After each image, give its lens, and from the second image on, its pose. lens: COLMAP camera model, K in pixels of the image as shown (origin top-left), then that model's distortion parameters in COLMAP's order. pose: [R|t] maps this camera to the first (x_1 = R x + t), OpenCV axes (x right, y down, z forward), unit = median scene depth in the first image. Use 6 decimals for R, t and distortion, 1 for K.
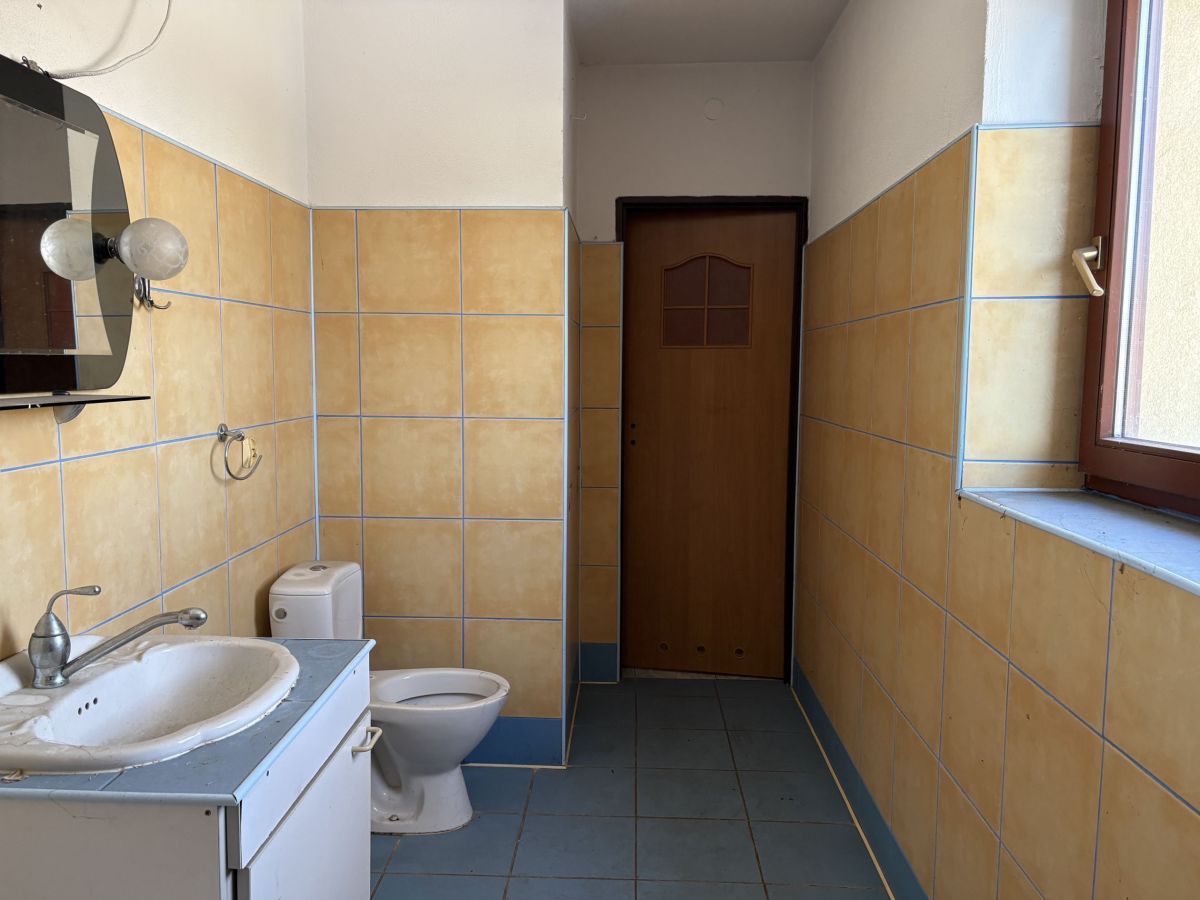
lens RADIAL K [[923.9, 0, 599.0], [0, 923.9, 447.7], [0, 0, 1]] dist [0.039374, -0.016496]
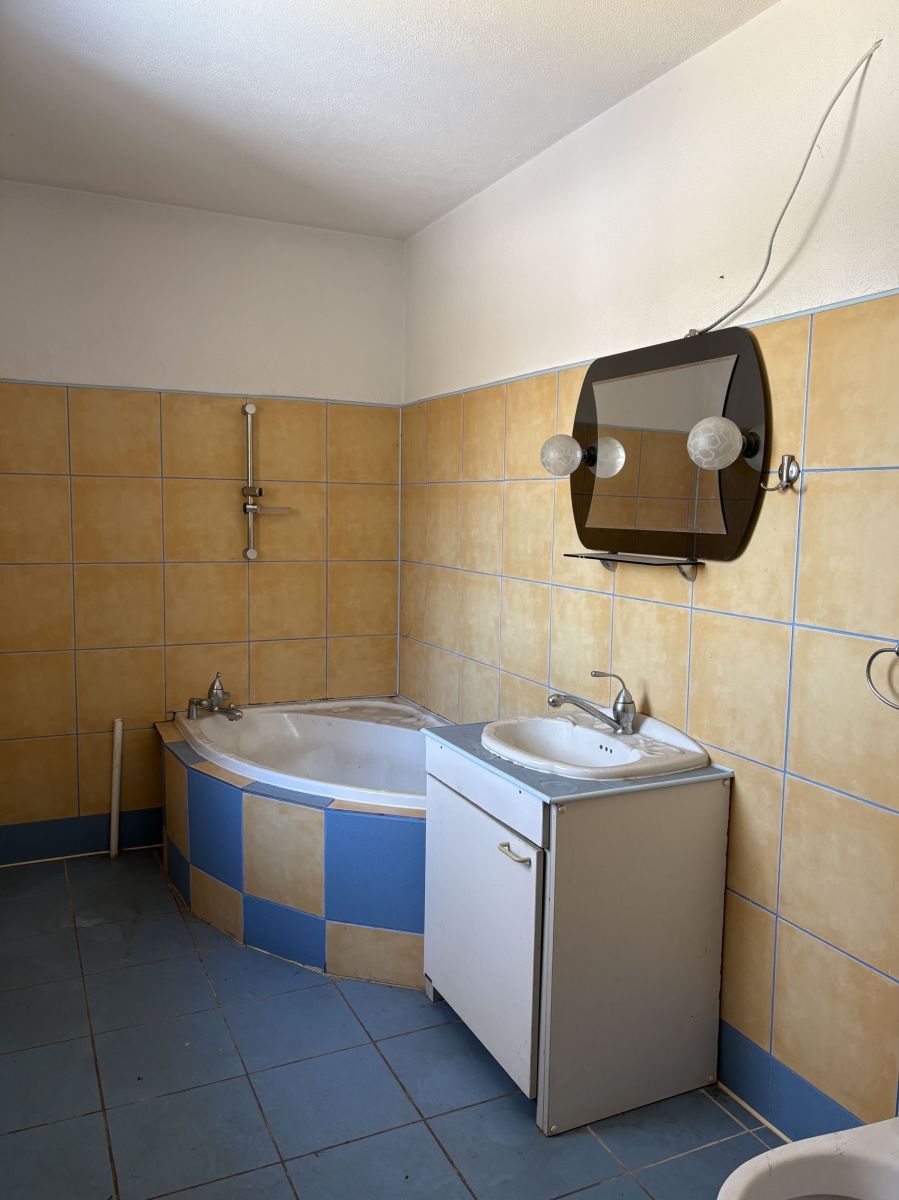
lens RADIAL K [[923.9, 0, 448.1], [0, 923.9, 605.5], [0, 0, 1]] dist [0.039374, -0.016496]
pose [[-0.883268, 0.026241, -0.468134, 0.368536], [-0.070625, 0.979595, 0.188164, -0.211071], [0.463520, 0.199261, -0.863391, 1.907693]]
